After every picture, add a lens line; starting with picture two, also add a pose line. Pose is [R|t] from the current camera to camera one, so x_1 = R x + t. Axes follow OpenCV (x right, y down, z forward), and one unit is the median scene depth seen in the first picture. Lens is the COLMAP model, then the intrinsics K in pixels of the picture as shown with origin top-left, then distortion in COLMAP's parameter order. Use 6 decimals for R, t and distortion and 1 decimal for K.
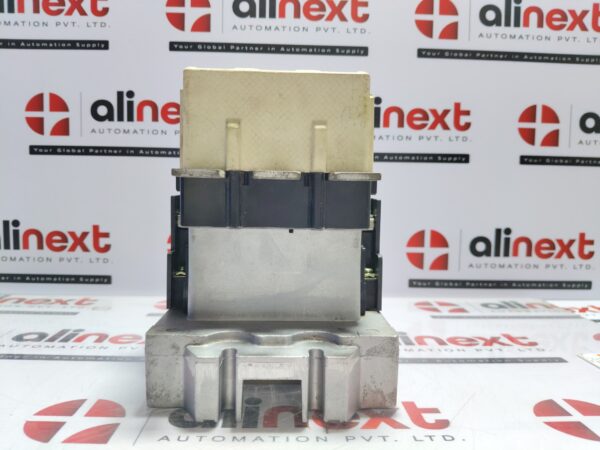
lens RADIAL K [[464.9, 0, 300.0], [0, 464.9, 225.0], [0, 0, 1]] dist [-0.022988, -0.034039]
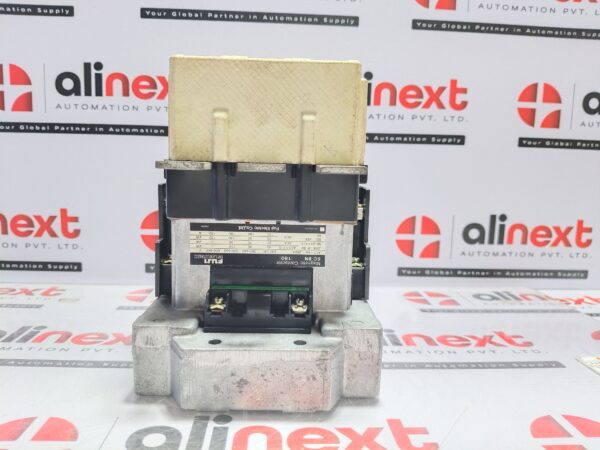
lens RADIAL K [[464.9, 0, 300.0], [0, 464.9, 225.0], [0, 0, 1]] dist [-0.022988, -0.034039]
pose [[0.999776, 0.006518, 0.020156, 0.015130], [-0.007737, 0.998107, 0.061018, -0.027505], [-0.019720, -0.061161, 0.997933, 0.063973]]
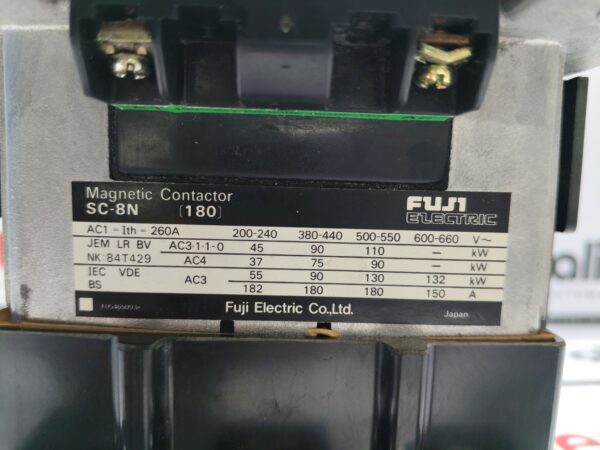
lens RADIAL K [[464.9, 0, 300.0], [0, 464.9, 225.0], [0, 0, 1]] dist [-0.022988, -0.034039]
pose [[-0.998751, -0.005088, -0.049712, -0.040286], [0.014717, -0.980628, -0.195326, 0.144359], [-0.047755, -0.195813, 0.979478, 0.710799]]
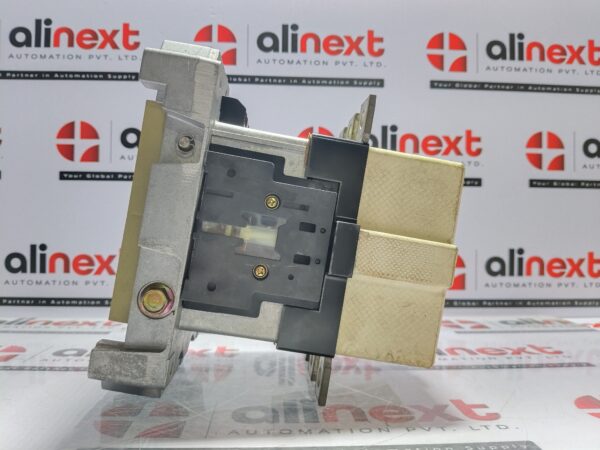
lens RADIAL K [[465.0, 0, 300.0], [0, 465.0, 225.0], [0, 0, 1]] dist [-0.000039, -0.075109]
pose [[0.999744, -0.007872, 0.021218, -0.071934], [0.009619, 0.996460, -0.083518, 0.038389], [-0.020486, 0.083701, 0.996280, -0.035711]]
